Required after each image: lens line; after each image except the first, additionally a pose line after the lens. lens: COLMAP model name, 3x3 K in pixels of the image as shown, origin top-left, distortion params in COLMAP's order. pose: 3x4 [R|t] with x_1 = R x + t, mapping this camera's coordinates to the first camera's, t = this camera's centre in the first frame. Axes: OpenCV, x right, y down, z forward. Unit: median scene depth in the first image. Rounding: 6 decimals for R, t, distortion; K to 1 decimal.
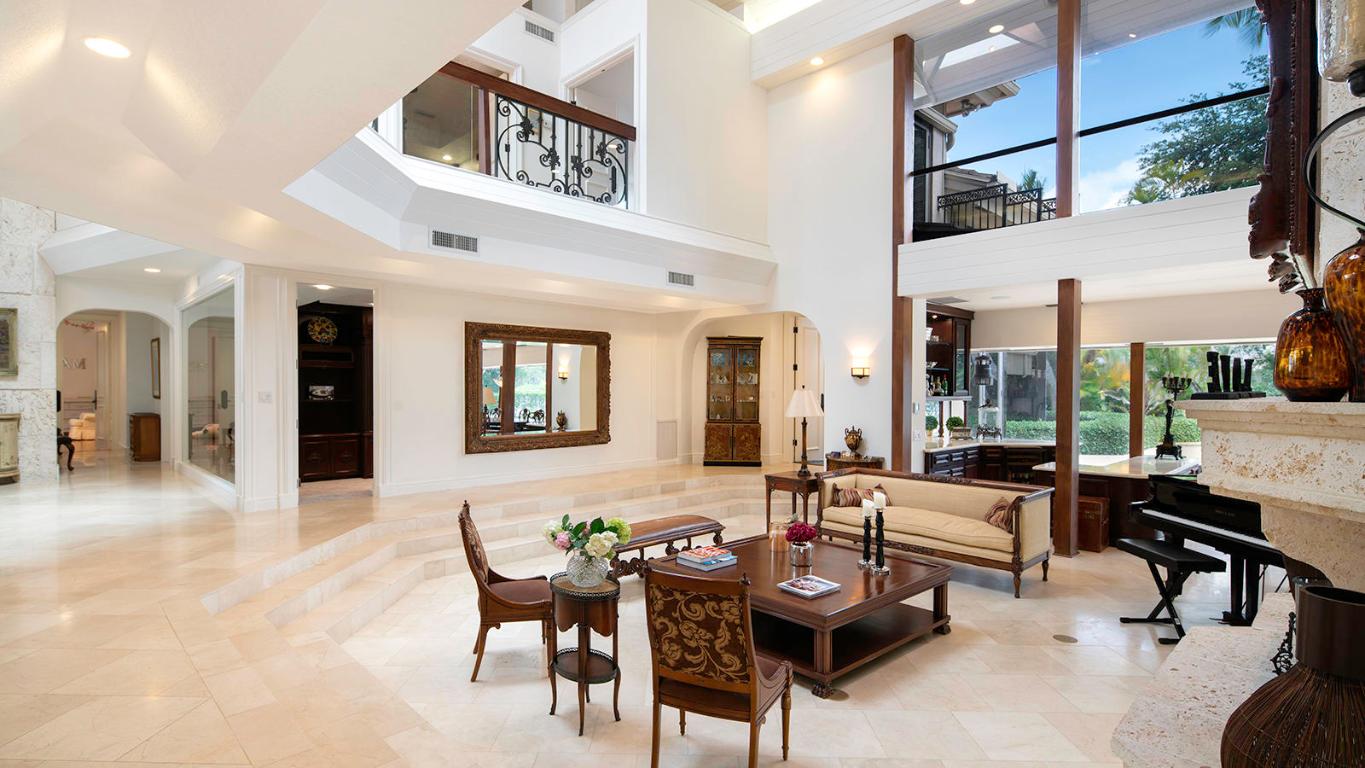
lens RADIAL K [[674.0, 0, 682.5], [0, 674.0, 384.0], [0, 0, 1]] dist [0.044819, 0.000085]
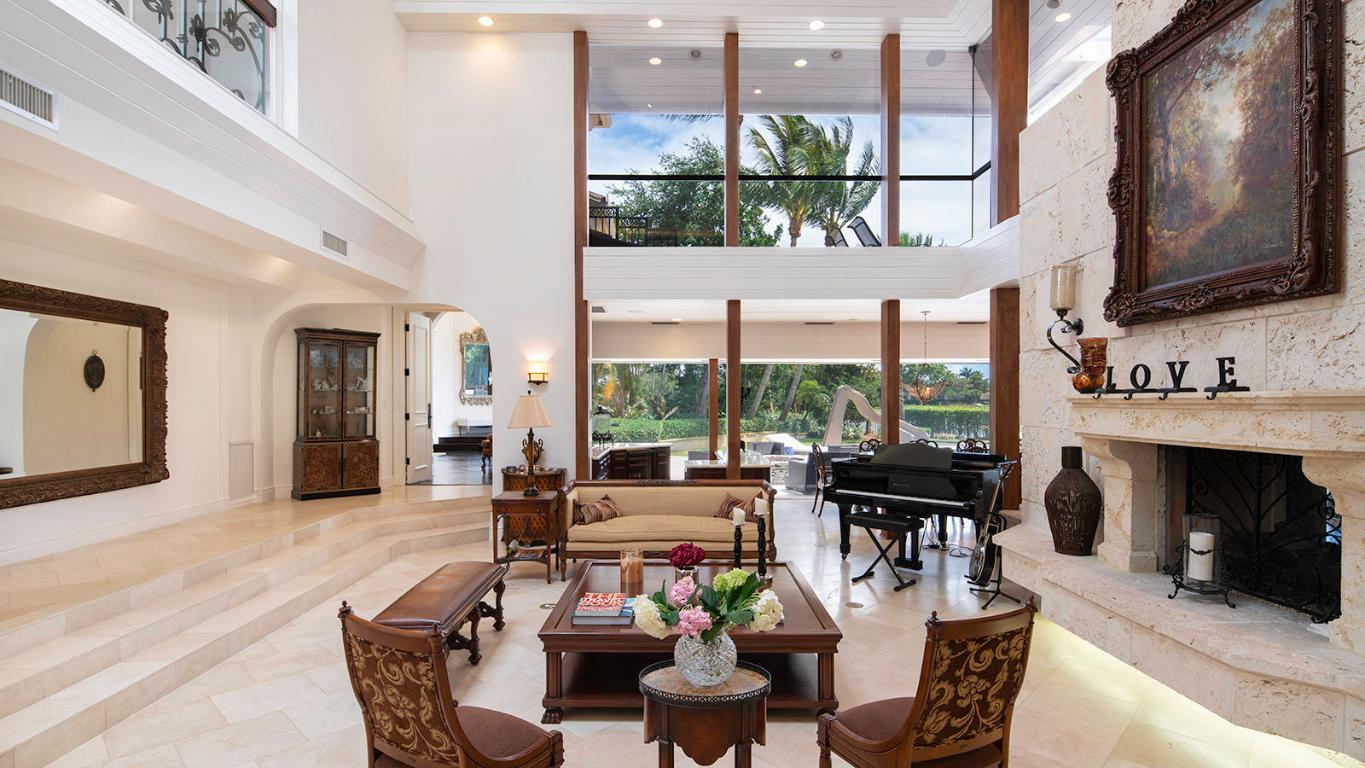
lens RADIAL K [[664.2, 0, 680.3], [0, 664.2, 404.0], [0, 0, 1]] dist [0.002125, -0.000507]
pose [[0.697244, -0.007259, 0.716797, -0.222274], [0.000814, 0.999956, 0.009335, 0.008862], [-0.716833, -0.005926, 0.697219, 0.205154]]
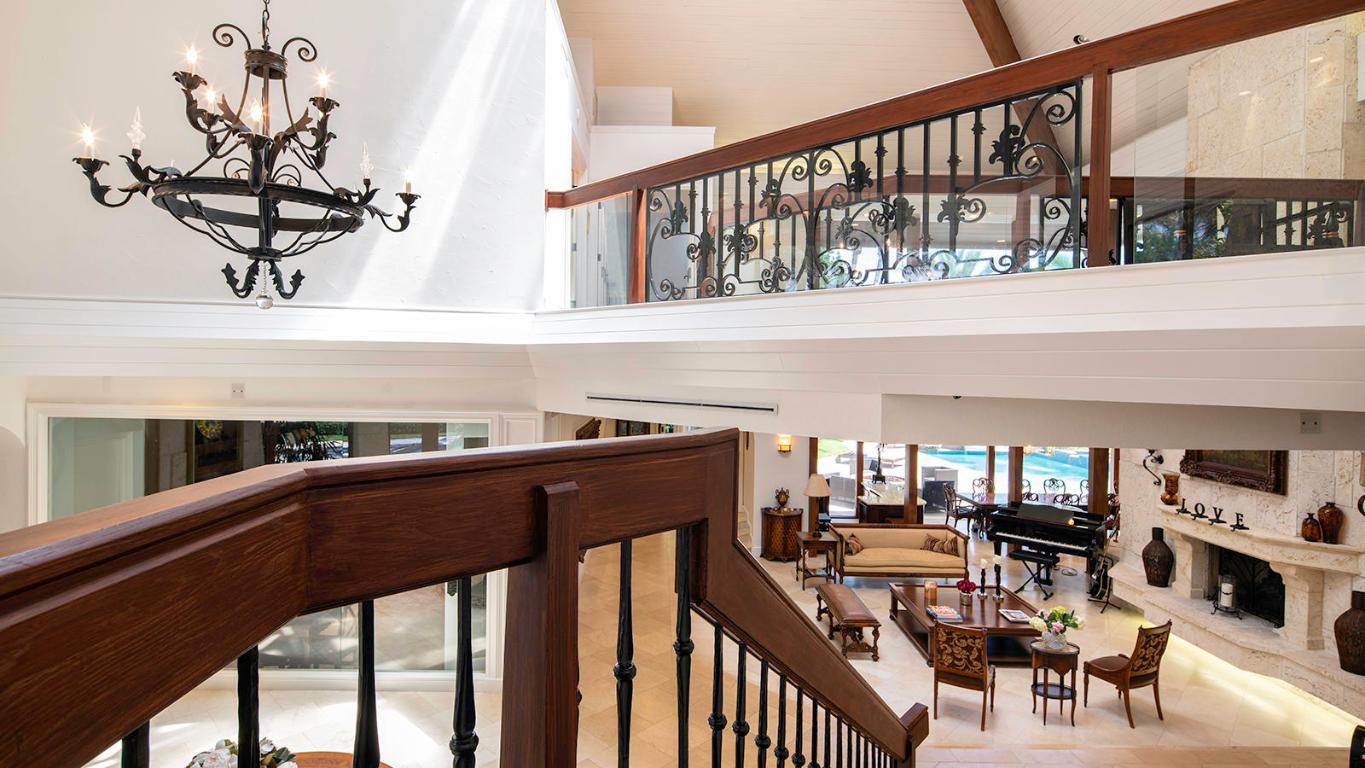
lens RADIAL K [[705.8, 0, 679.9], [0, 705.8, 359.4], [0, 0, 1]] dist [0.001091, 0.000220]
pose [[0.685667, 0.013757, 0.727785, -0.818052], [-0.021556, 0.999767, 0.001410, -0.169929], [-0.727596, -0.016655, 0.685804, 0.156457]]
